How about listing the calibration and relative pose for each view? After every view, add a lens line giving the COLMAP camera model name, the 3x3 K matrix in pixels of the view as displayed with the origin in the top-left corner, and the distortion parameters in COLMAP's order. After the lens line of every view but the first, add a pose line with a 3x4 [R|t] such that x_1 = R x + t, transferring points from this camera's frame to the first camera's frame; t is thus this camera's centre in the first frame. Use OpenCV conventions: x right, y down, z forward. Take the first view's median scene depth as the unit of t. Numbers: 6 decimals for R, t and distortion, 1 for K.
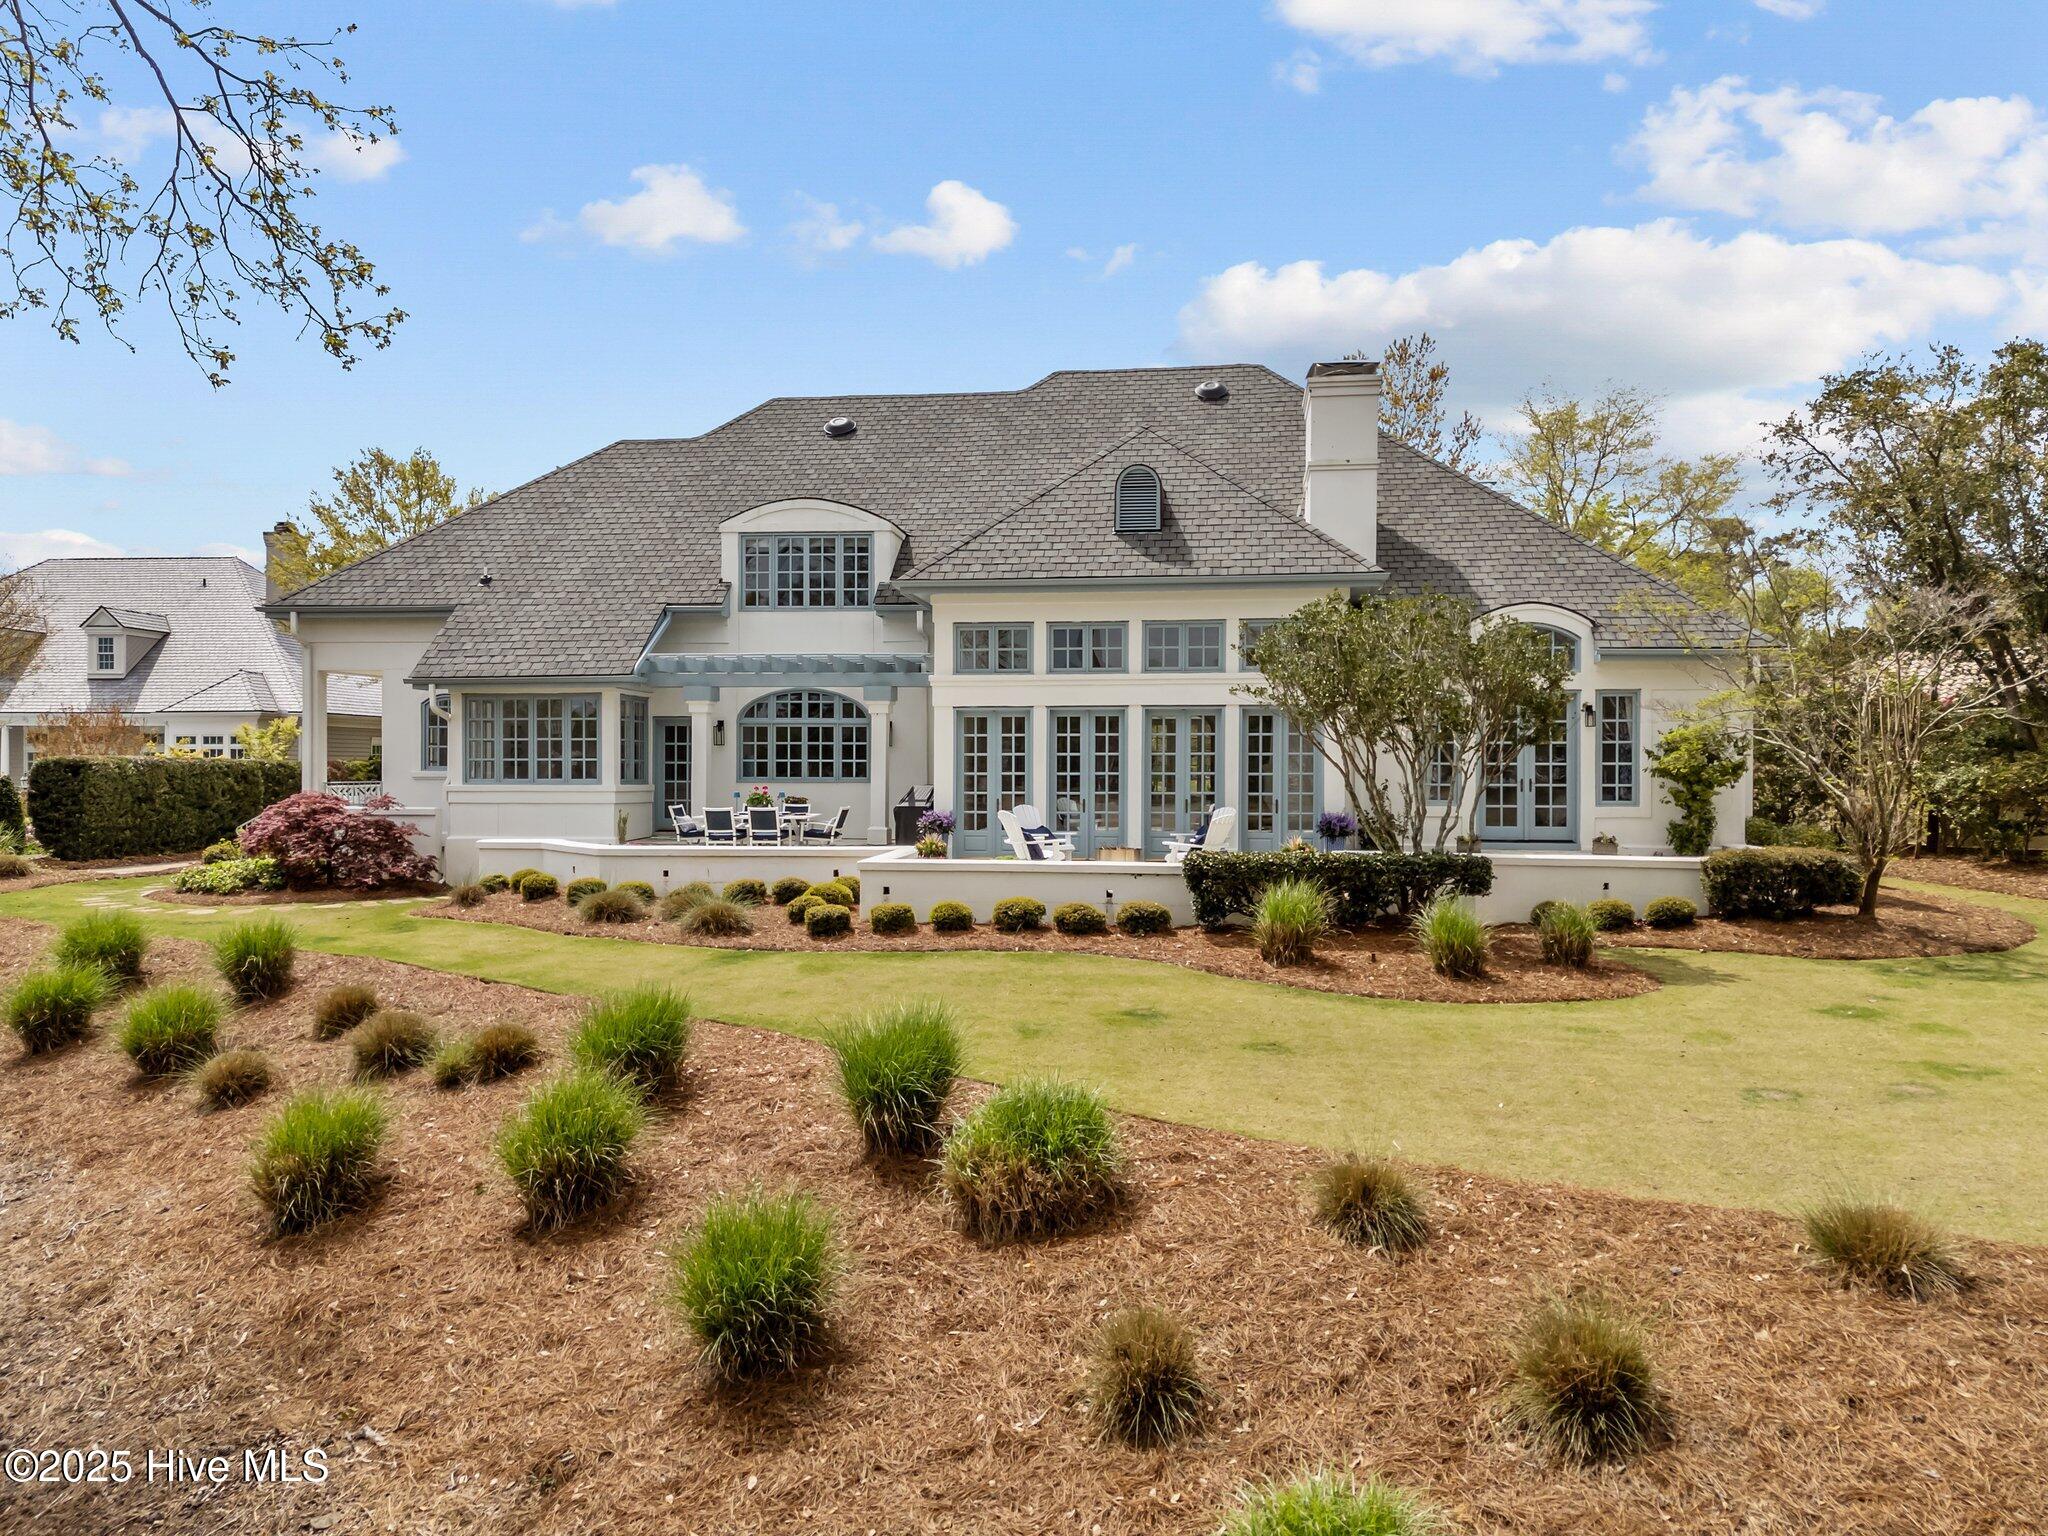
lens RADIAL K [[1593.5, 0, 1024.0], [0, 1593.5, 768.0], [0, 0, 1]] dist [0.098703, -0.002021]
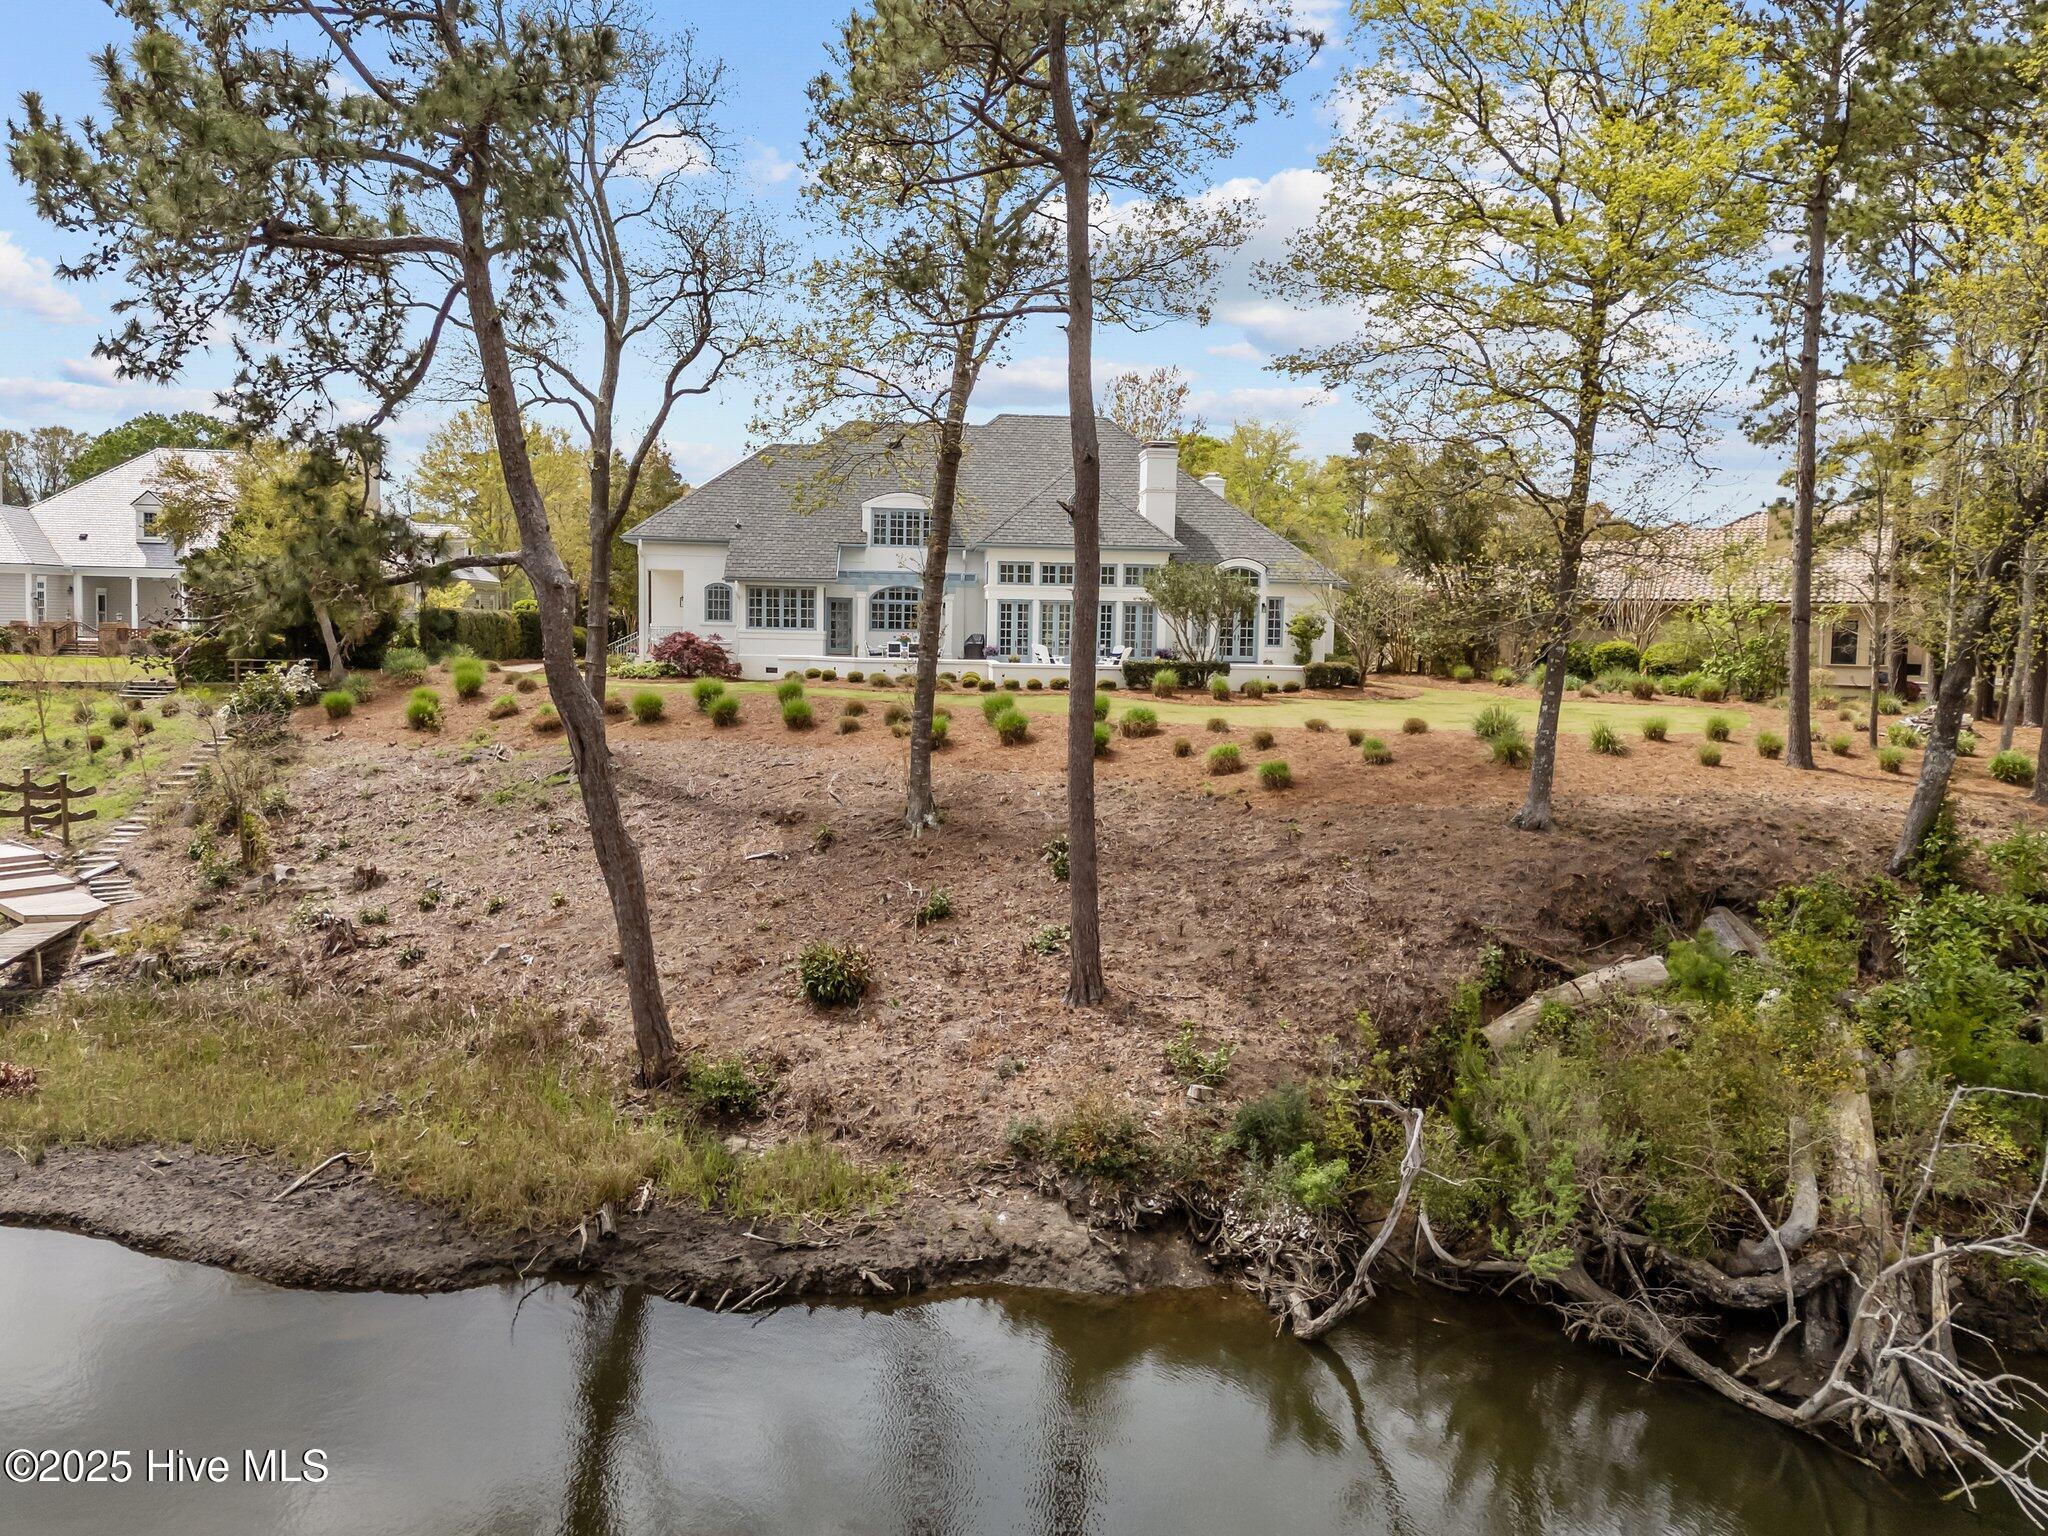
lens RADIAL K [[1593.5, 0, 1024.0], [0, 1593.5, 768.0], [0, 0, 1]] dist [0.098703, -0.002021]
pose [[0.980905, -0.000805, 0.194484, -0.430475], [-0.017049, 0.995786, 0.090107, -0.004202], [-0.193737, -0.091702, 0.976758, -1.187462]]
